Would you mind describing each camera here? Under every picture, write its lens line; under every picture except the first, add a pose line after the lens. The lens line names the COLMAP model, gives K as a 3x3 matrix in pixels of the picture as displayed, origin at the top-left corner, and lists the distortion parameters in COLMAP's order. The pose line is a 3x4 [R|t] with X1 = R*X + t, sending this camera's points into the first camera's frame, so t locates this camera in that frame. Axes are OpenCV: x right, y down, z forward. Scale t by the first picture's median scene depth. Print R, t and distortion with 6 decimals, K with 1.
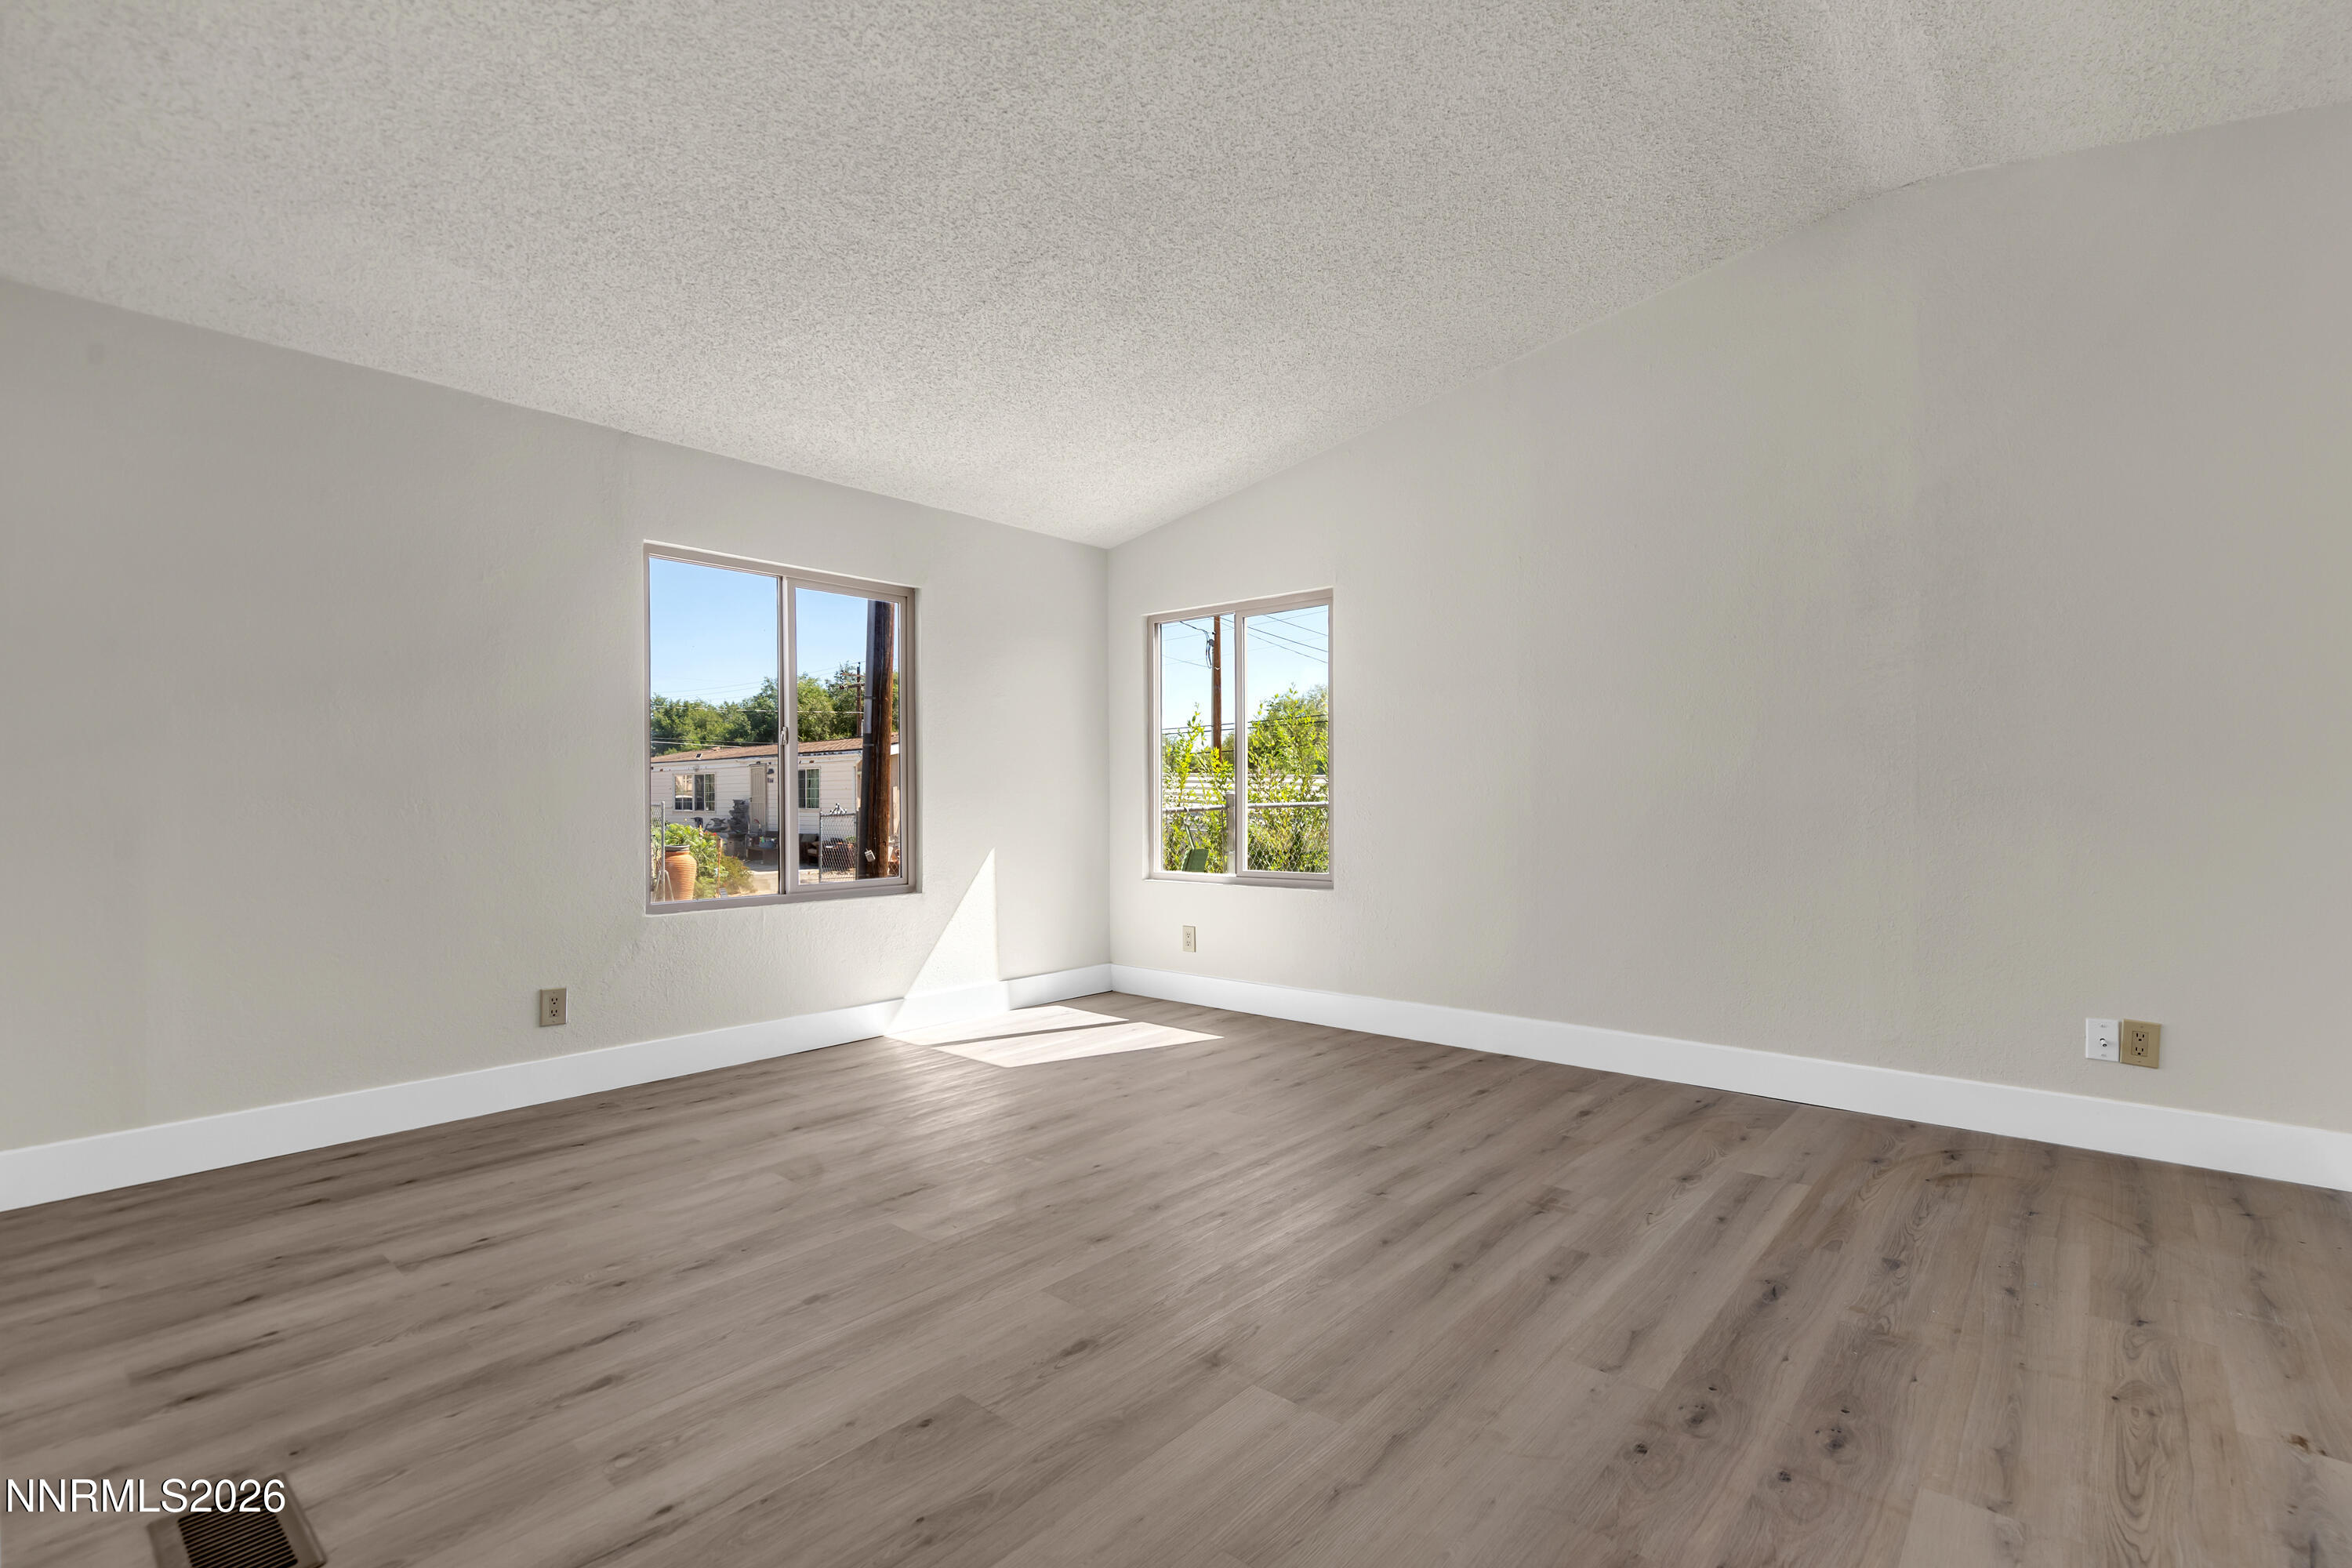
lens RADIAL K [[1029.4, 0, 1205.0], [0, 1029.4, 779.5], [0, 0, 1]] dist [0.004826, 0.000324]
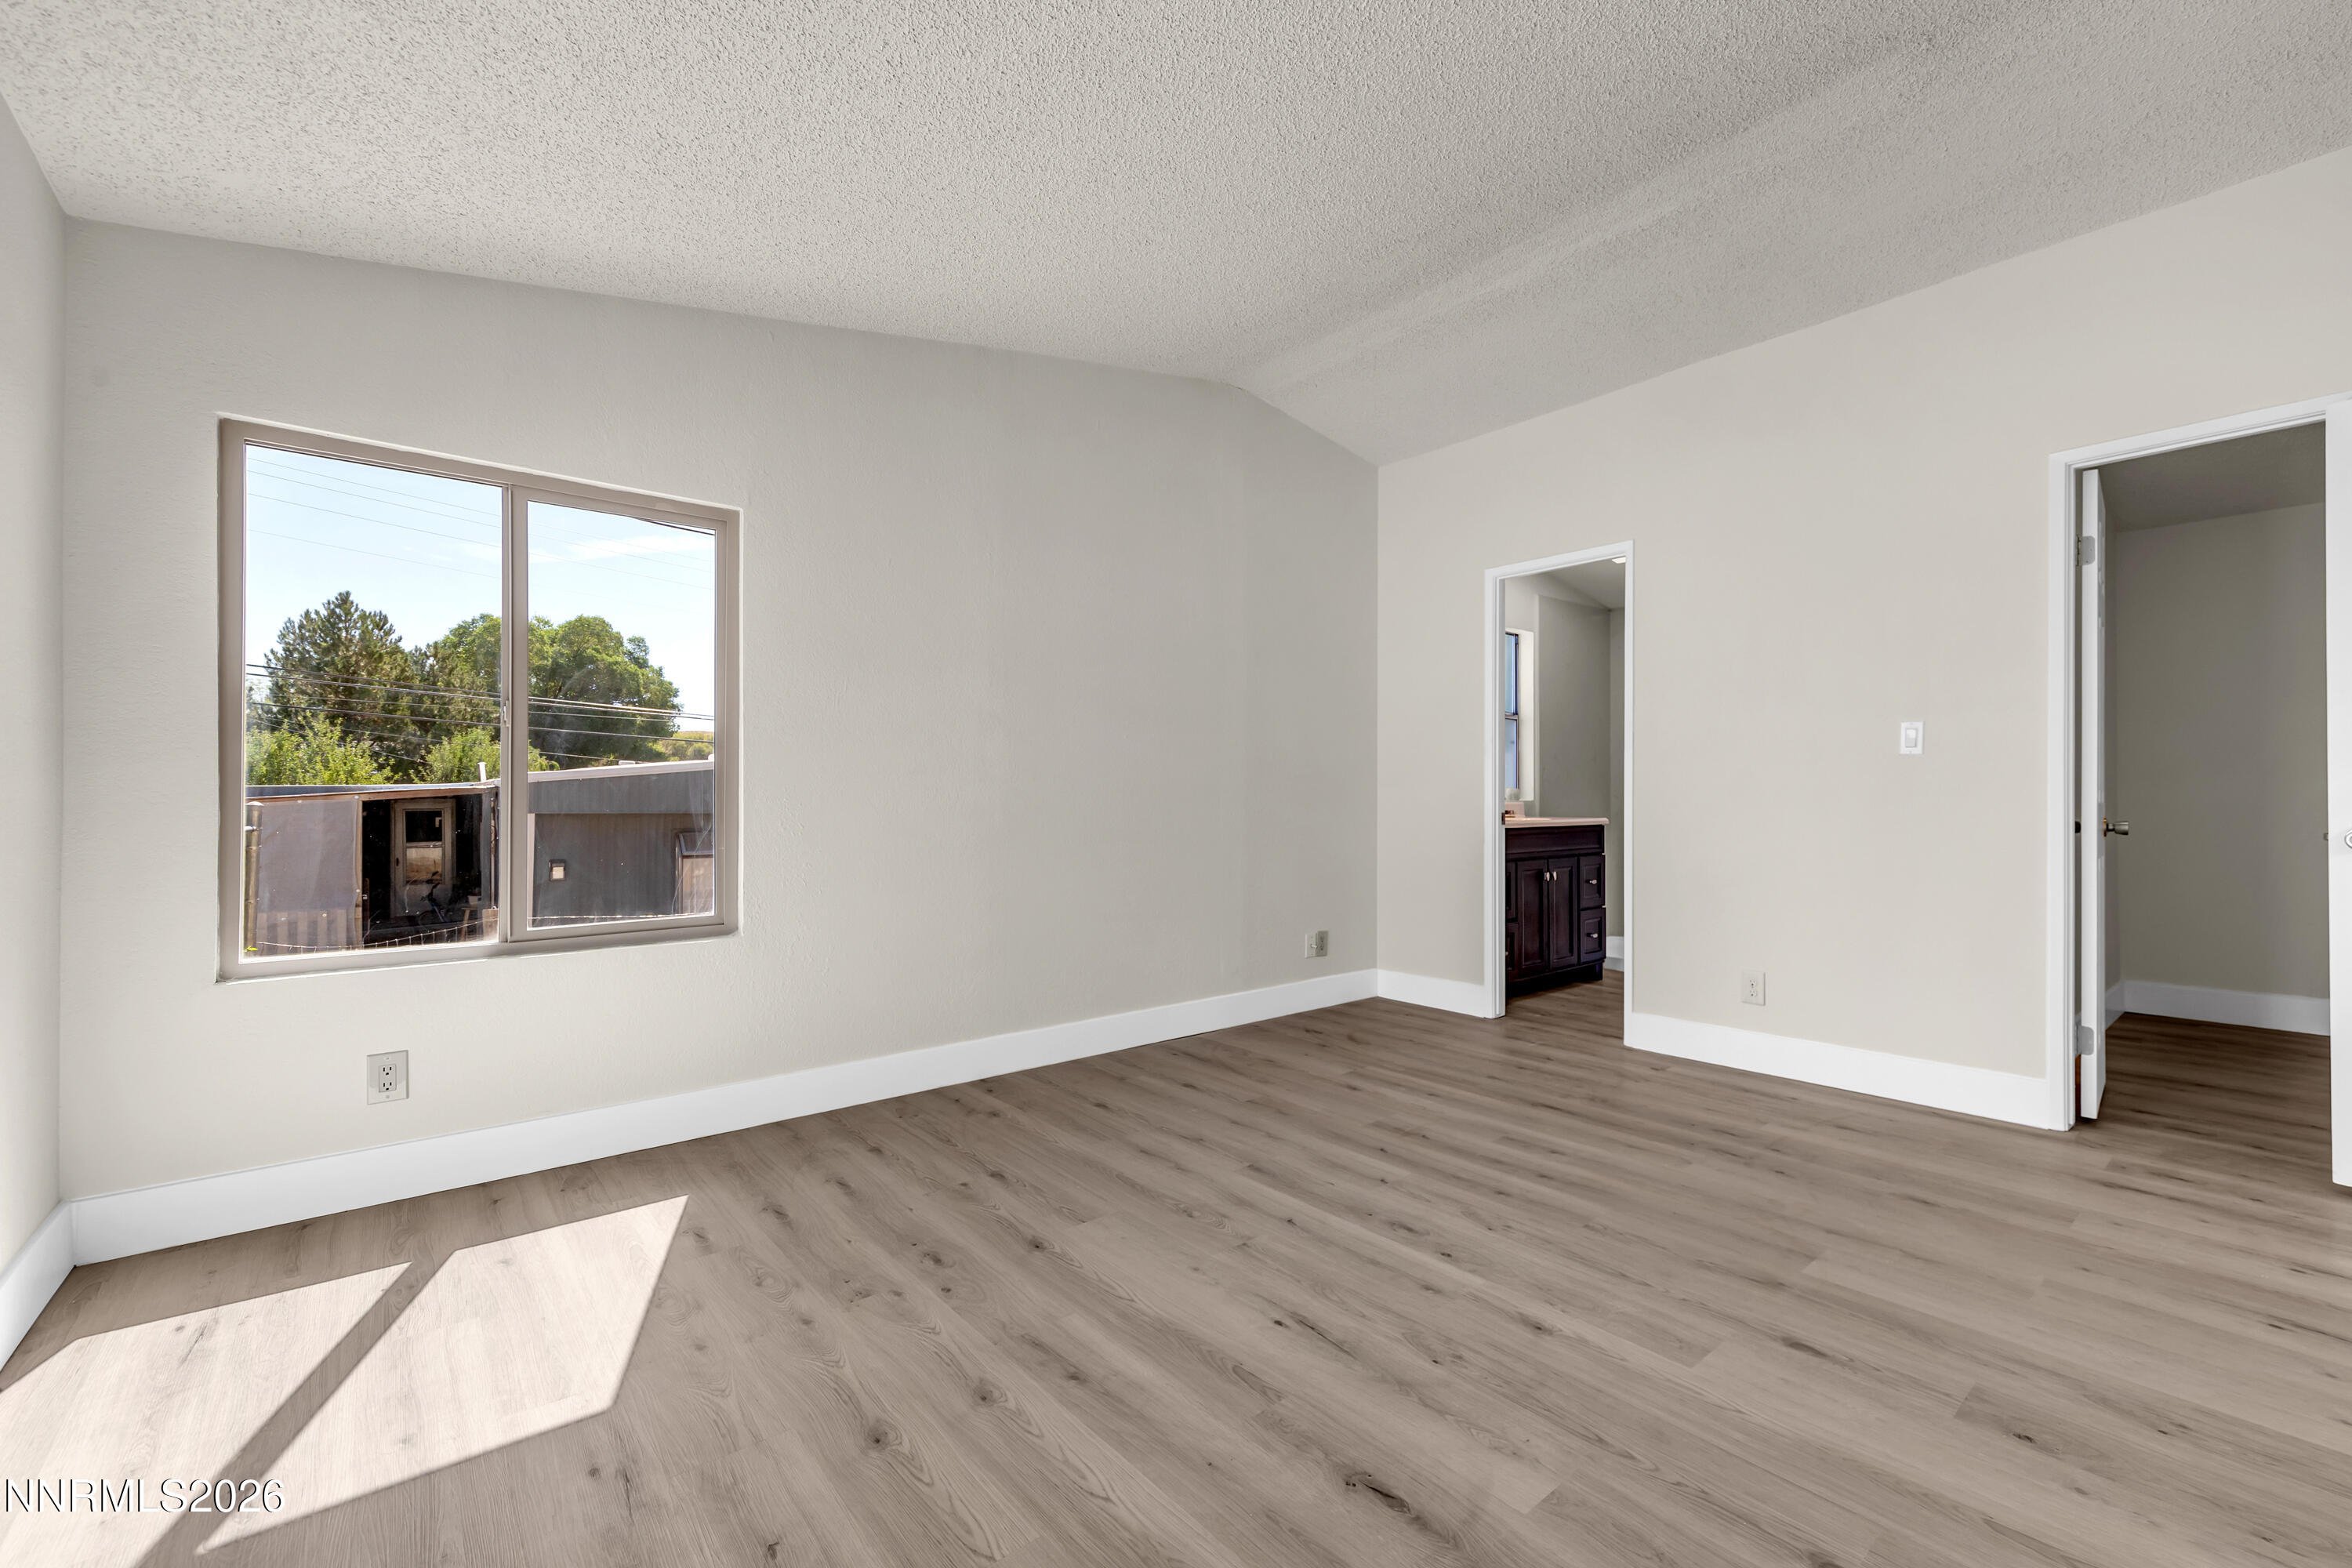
lens RADIAL K [[956.1, 0, 1191.1], [0, 956.1, 784.8], [0, 0, 1]] dist [0.001212, 0.000256]
pose [[0.186021, 0.019556, 0.982351, -0.819470], [-0.017142, 0.999714, -0.016656, 0.015687], [-0.982396, -0.013742, 0.186303, 0.996857]]
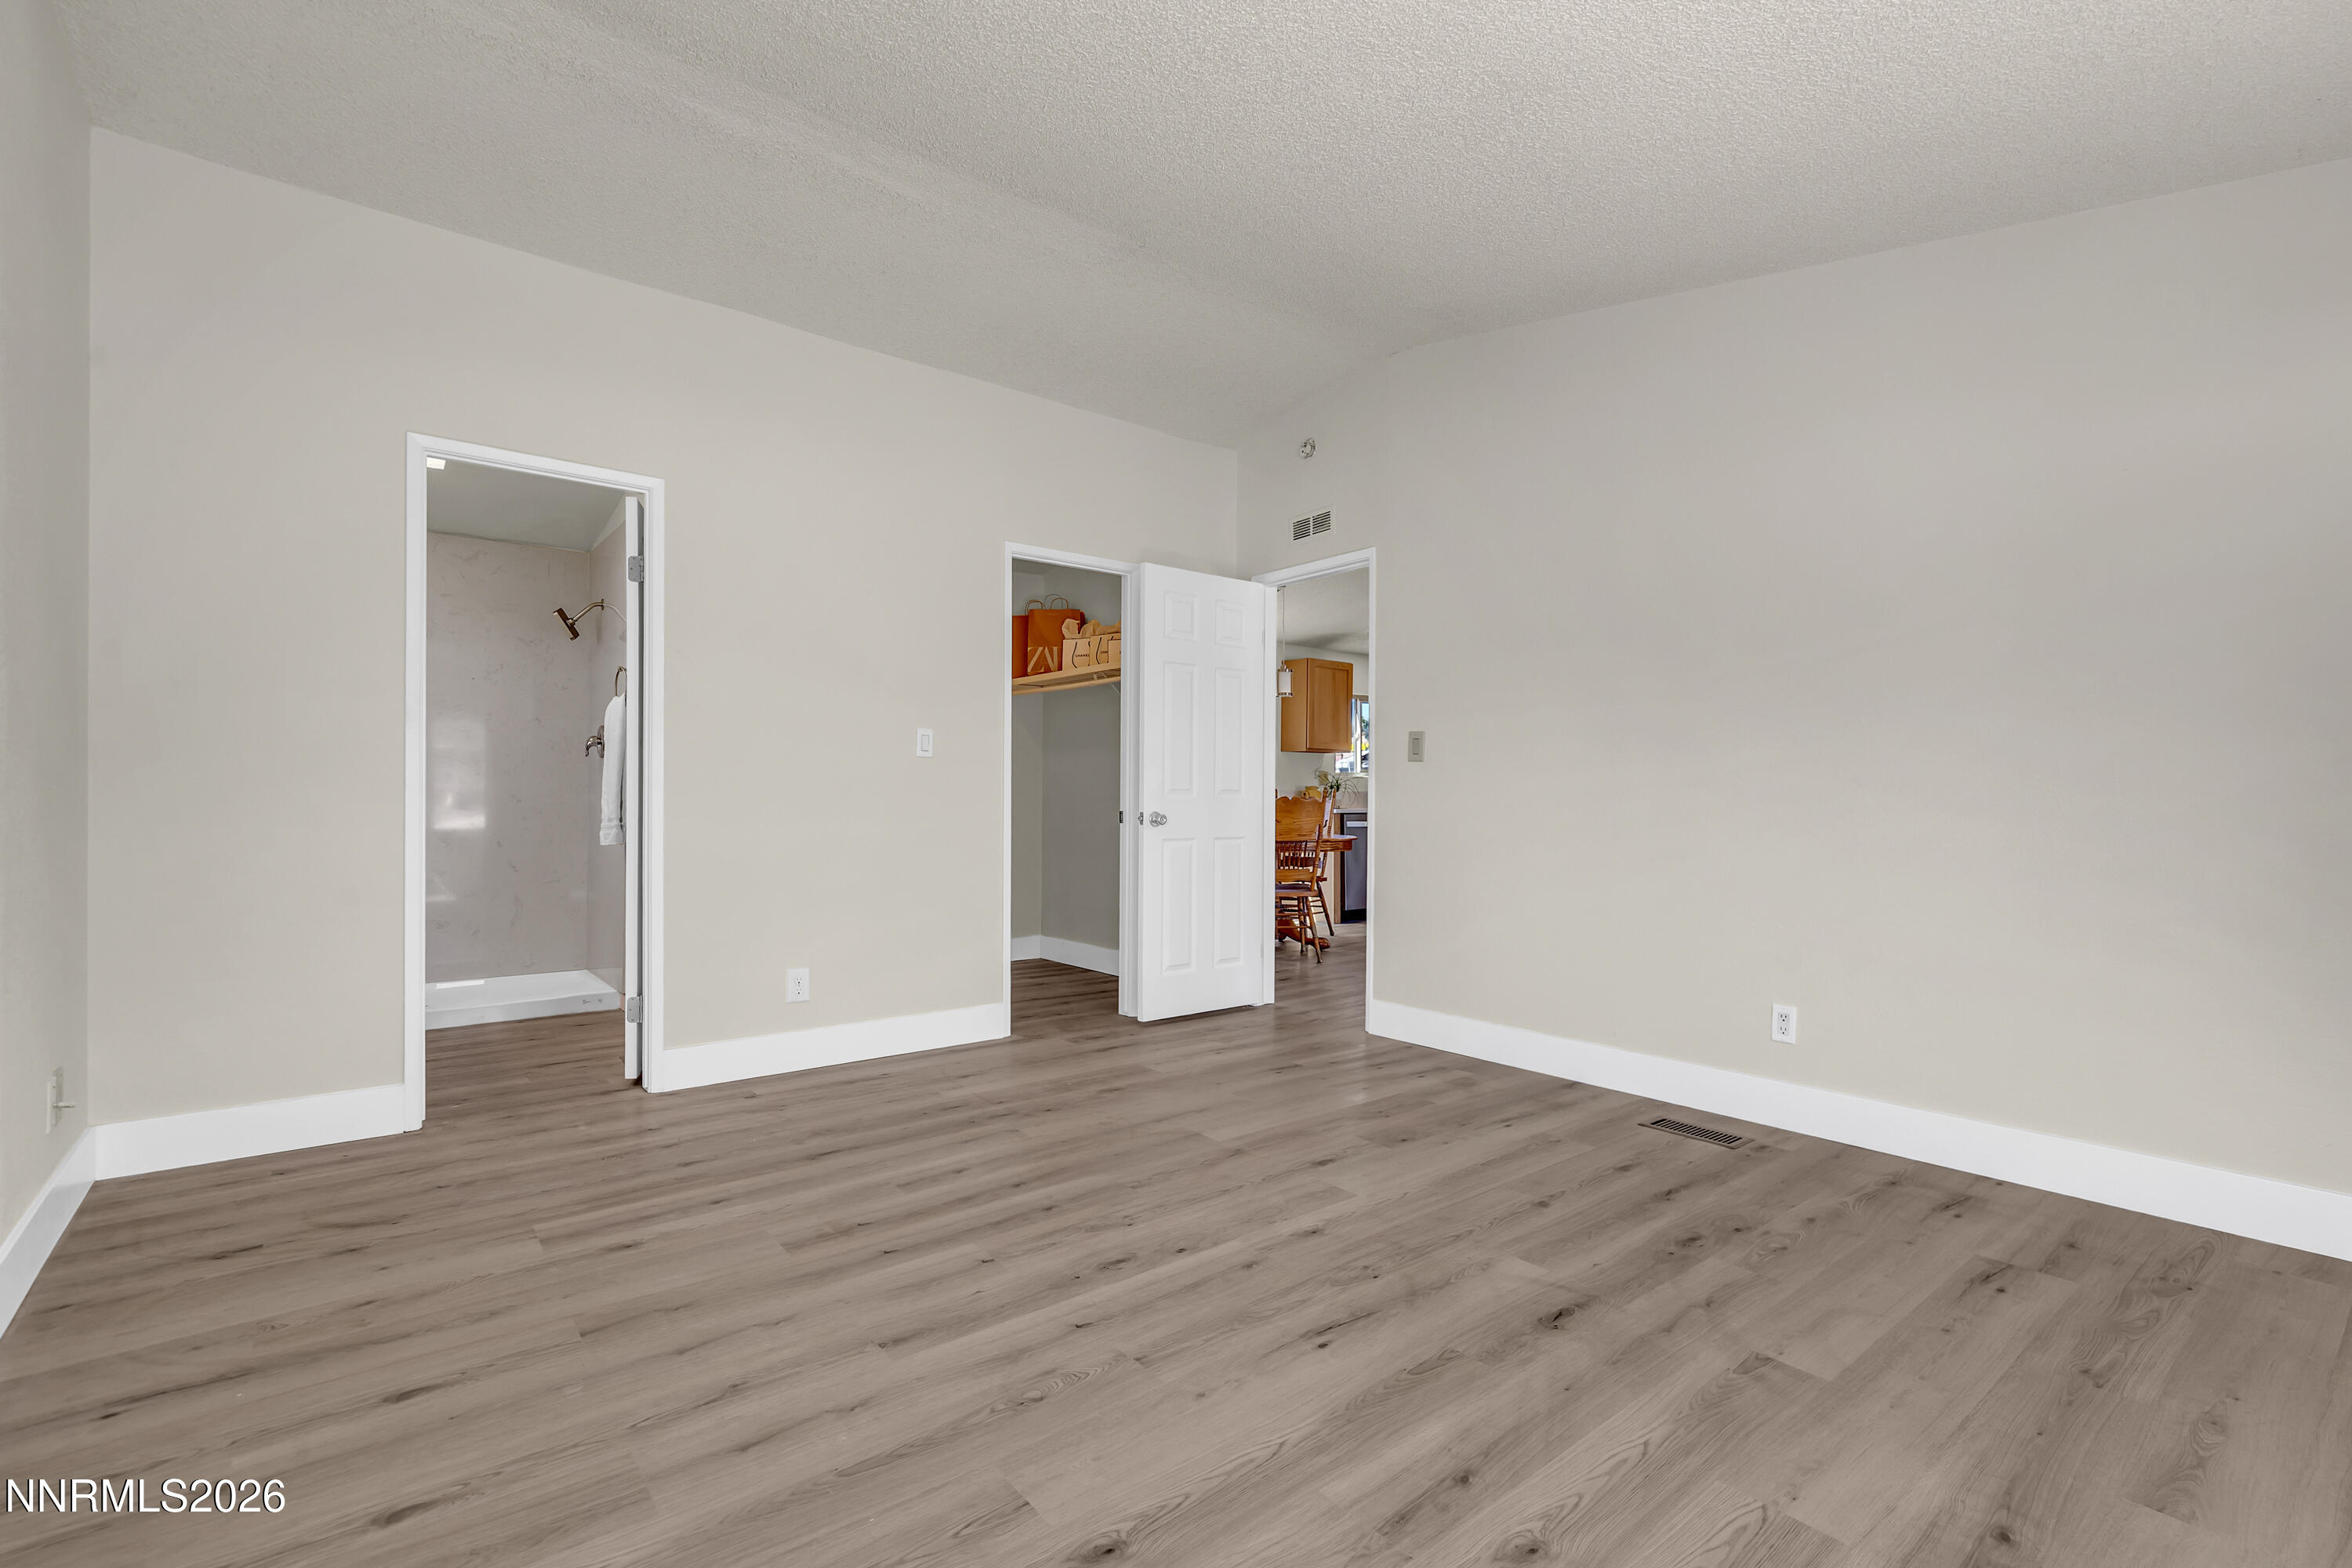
lens RADIAL K [[1073.2, 0, 1188.3], [0, 1073.2, 787.7], [0, 0, 1]] dist [0.001551, 0.000260]
pose [[-0.979883, 0.003218, 0.199547, -0.170762], [-0.002216, 0.999633, -0.027003, 0.031128], [-0.199560, -0.026902, -0.979516, 1.814835]]
